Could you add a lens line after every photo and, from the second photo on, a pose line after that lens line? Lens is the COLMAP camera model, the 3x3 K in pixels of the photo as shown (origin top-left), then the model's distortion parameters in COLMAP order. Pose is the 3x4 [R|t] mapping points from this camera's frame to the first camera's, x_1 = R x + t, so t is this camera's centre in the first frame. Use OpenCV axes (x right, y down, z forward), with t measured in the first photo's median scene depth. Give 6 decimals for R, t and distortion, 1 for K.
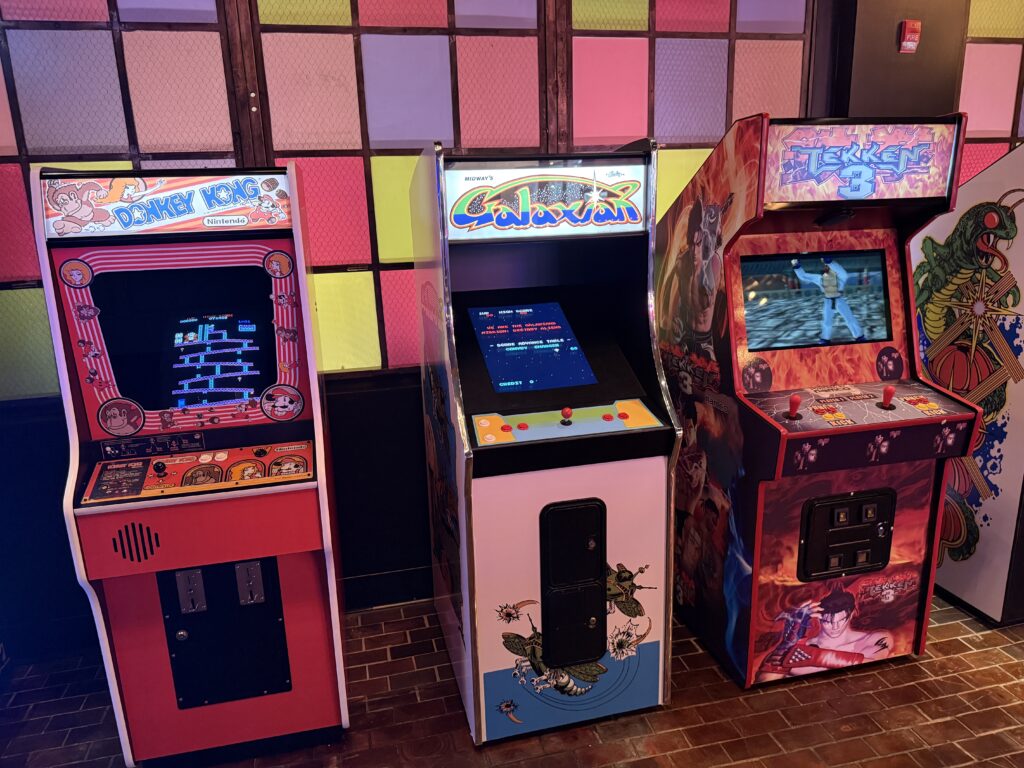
lens RADIAL K [[724.2, 0, 511.3], [0, 724.2, 387.3], [0, 0, 1]] dist [0.019734, -0.023161]
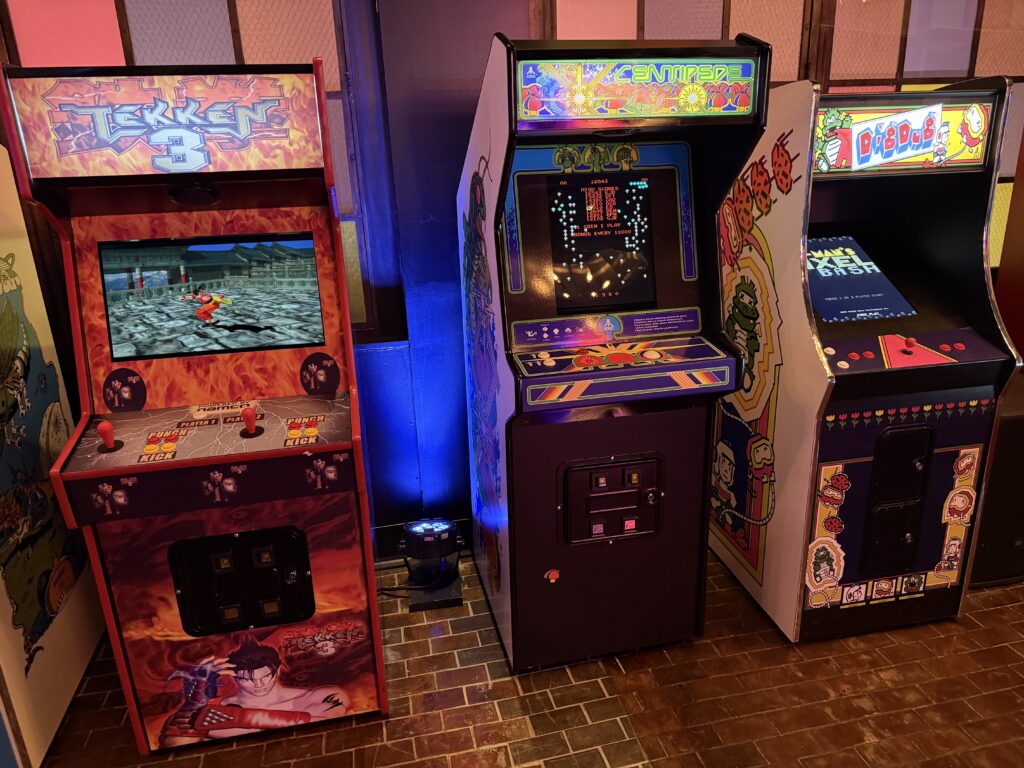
lens RADIAL K [[724.2, 0, 516.0], [0, 724.2, 388.6], [0, 0, 1]] dist [0.019734, -0.023161]
pose [[0.999679, 0.003103, -0.025161, 0.792547], [-0.001331, 0.997534, 0.070167, -0.075933], [0.025317, -0.070111, 0.997218, 0.195253]]
